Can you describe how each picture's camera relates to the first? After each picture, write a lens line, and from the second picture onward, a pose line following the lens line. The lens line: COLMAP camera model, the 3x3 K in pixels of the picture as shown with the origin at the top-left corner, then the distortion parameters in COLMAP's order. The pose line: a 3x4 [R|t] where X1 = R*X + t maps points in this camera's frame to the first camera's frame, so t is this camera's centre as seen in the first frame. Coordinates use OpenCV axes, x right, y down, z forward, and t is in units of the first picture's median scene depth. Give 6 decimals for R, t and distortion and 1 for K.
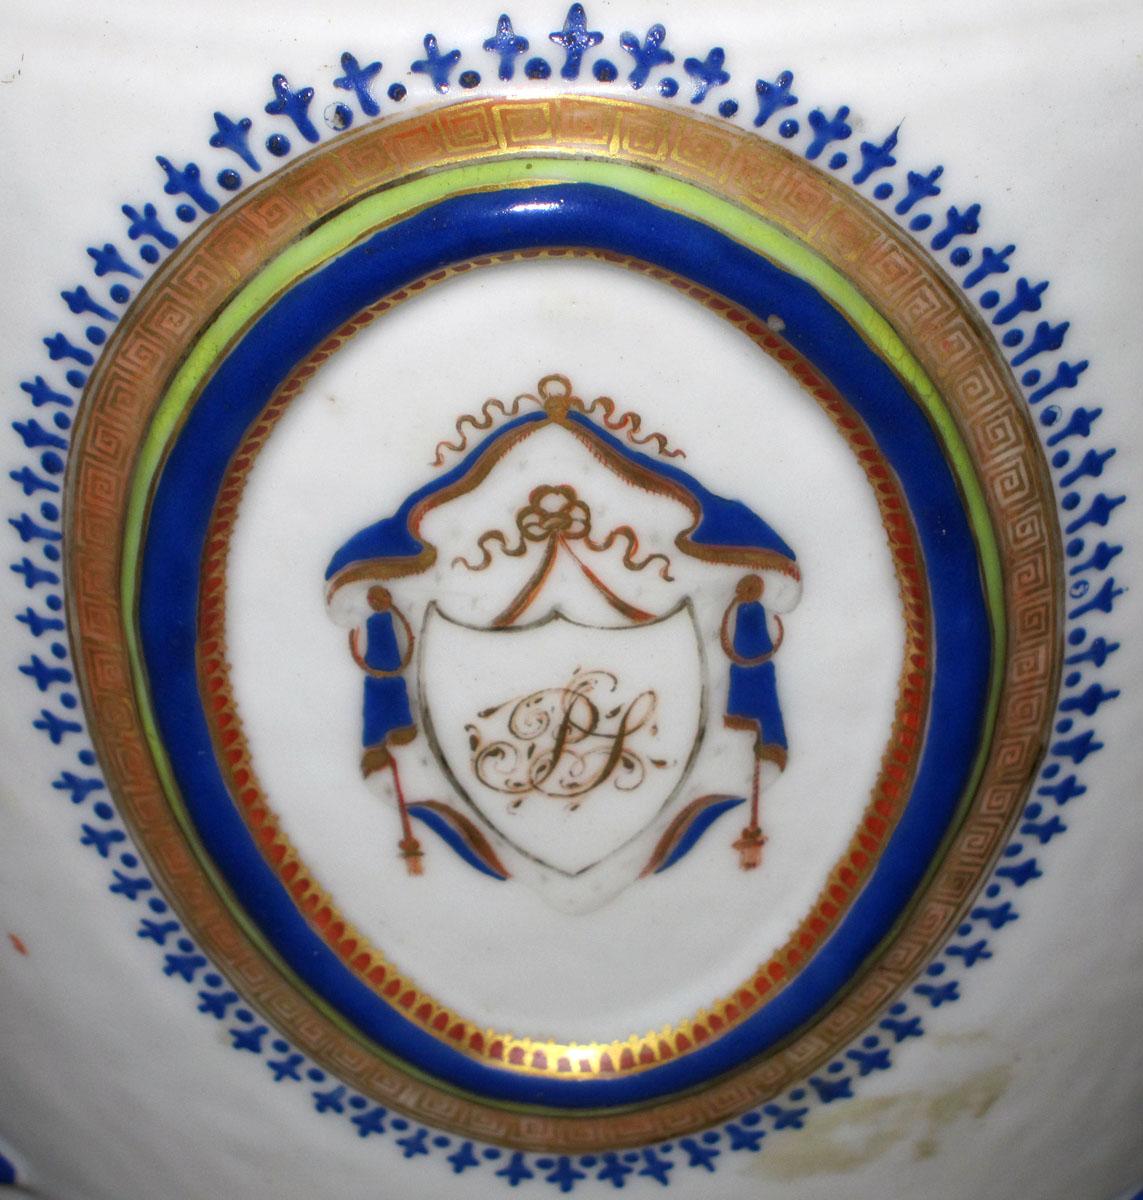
lens RADIAL K [[4121.2, 0, 566.1], [0, 4121.2, 599.9], [0, 0, 1]] dist [-0.075835, 0.000000]
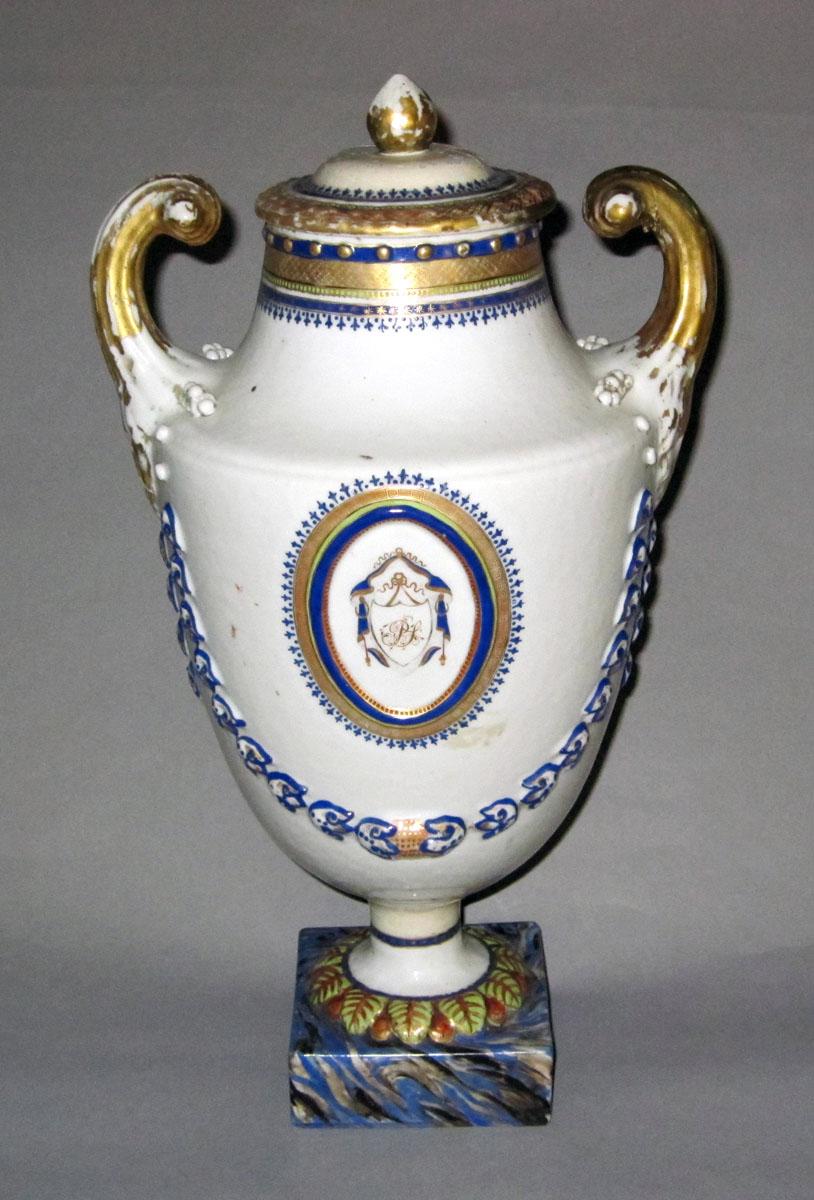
lens RADIAL K [[1825.3, 0, 411.3], [0, 1825.3, 599.4], [0, 0, 1]] dist [0.031005, 0.000000]
pose [[0.999932, 0.001716, -0.011578, 0.034218], [-0.003494, 0.987848, -0.155381, 0.315204], [0.011170, 0.155411, 0.987787, -1.022810]]
